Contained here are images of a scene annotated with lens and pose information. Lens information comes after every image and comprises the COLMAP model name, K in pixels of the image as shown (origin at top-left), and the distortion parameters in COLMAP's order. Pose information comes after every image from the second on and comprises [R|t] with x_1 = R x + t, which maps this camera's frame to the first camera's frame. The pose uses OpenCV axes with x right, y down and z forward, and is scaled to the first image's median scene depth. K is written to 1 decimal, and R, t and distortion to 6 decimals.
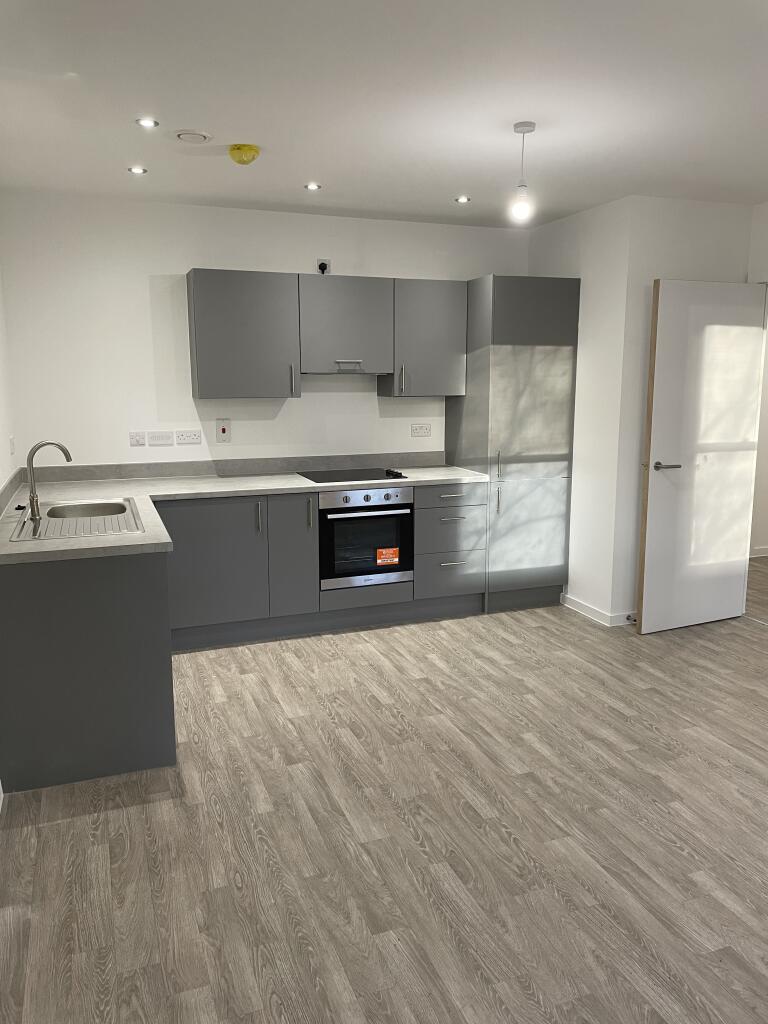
lens RADIAL K [[768.4, 0, 381.4], [0, 768.4, 497.2], [0, 0, 1]] dist [0.061425, -0.082286]
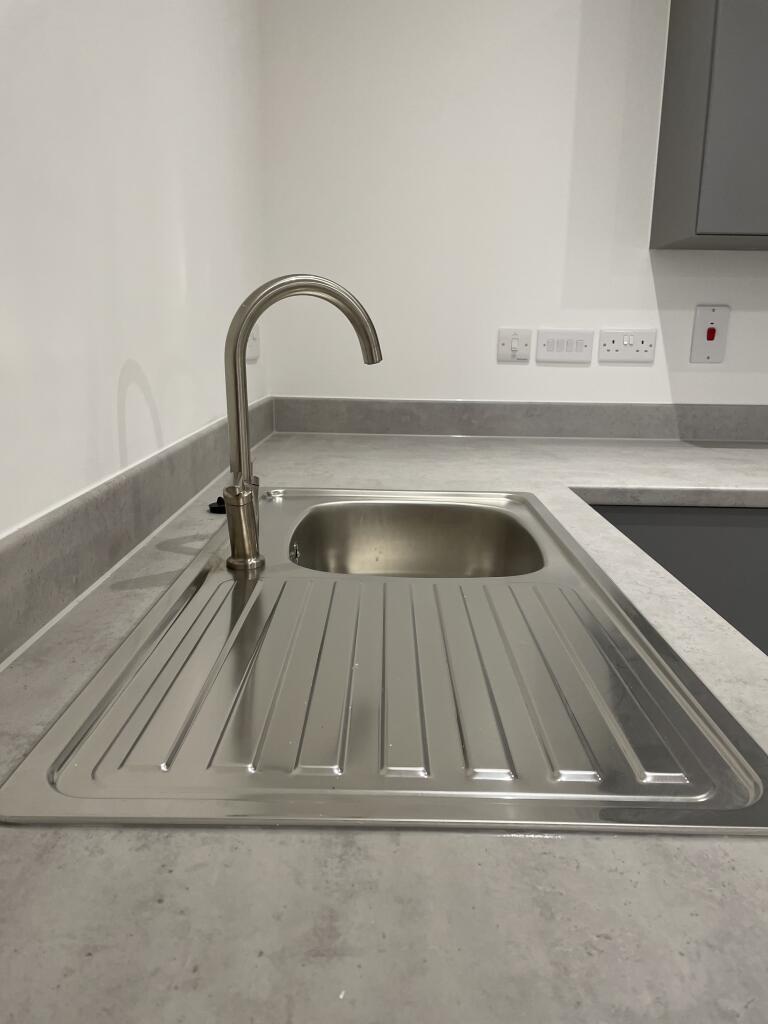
lens RADIAL K [[768.4, 0, 383.8], [0, 768.4, 512.1], [0, 0, 1]] dist [0.061425, -0.082286]
pose [[0.936175, 0.093907, -0.338760, -0.227457], [-0.070718, 0.994268, 0.080187, -0.011965], [0.344349, -0.051113, 0.937450, 0.560717]]
